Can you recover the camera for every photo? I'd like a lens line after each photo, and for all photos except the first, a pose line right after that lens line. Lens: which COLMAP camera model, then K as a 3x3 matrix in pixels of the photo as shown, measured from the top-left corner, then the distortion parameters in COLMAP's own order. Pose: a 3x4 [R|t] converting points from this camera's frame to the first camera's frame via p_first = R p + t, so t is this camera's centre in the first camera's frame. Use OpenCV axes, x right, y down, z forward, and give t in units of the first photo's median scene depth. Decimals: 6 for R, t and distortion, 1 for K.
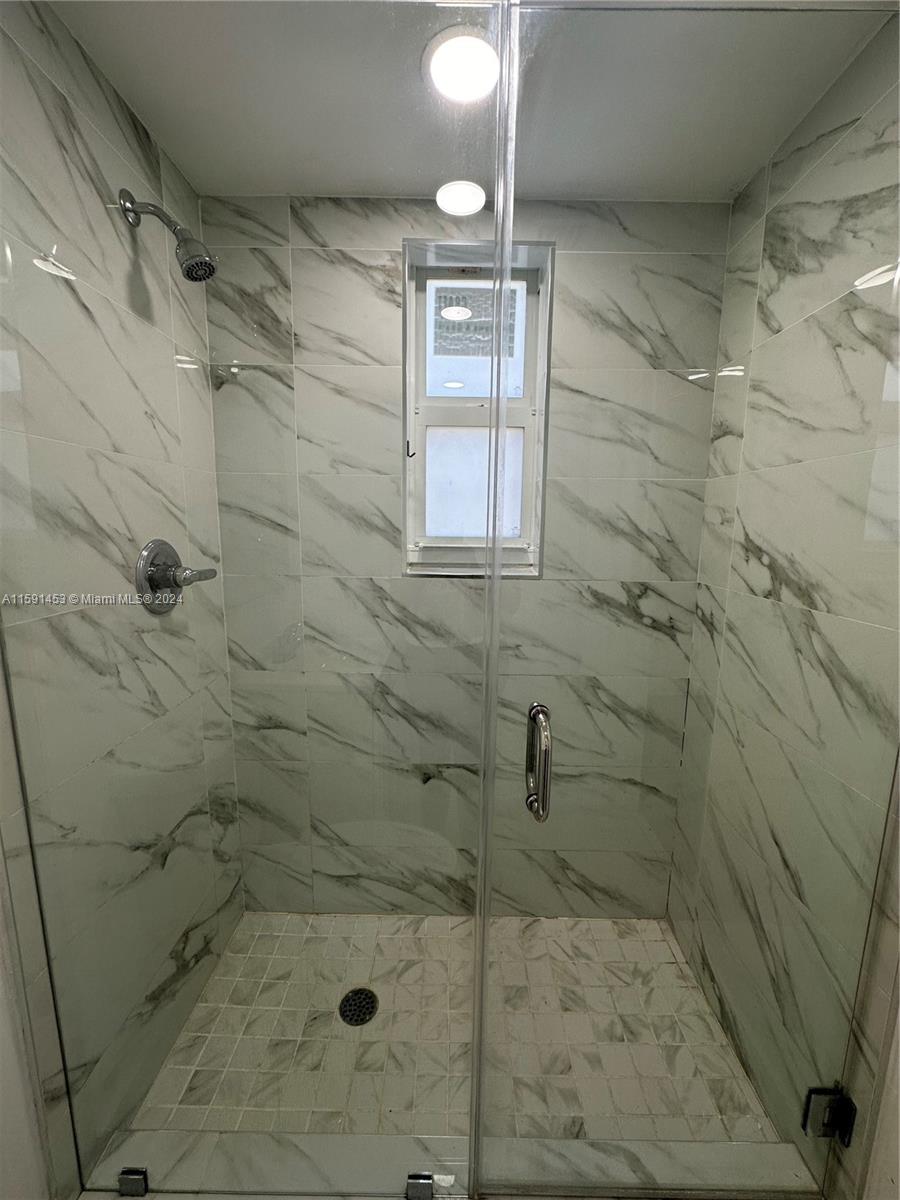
lens RADIAL K [[479.5, 0, 450.0], [0, 479.5, 600.0], [0, 0, 1]] dist [-0.003689, 0.000744]
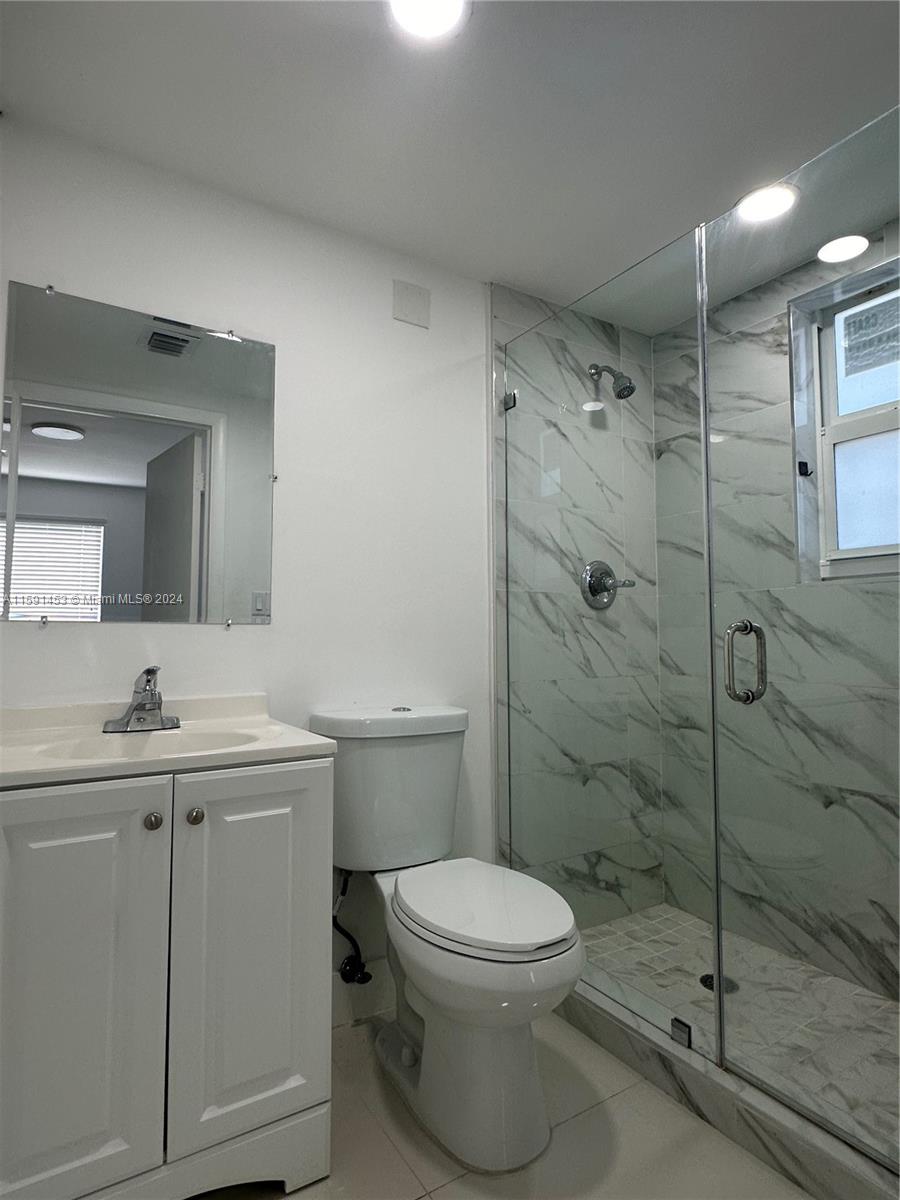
lens RADIAL K [[675.1, 0, 450.0], [0, 675.1, 600.0], [0, 0, 1]] dist [0.001506, -0.000209]
pose [[0.539738, -0.064795, -0.839336, 0.777919], [-0.125125, 0.979784, -0.156099, 0.325924], [0.832482, 0.189274, 0.520719, -0.415975]]
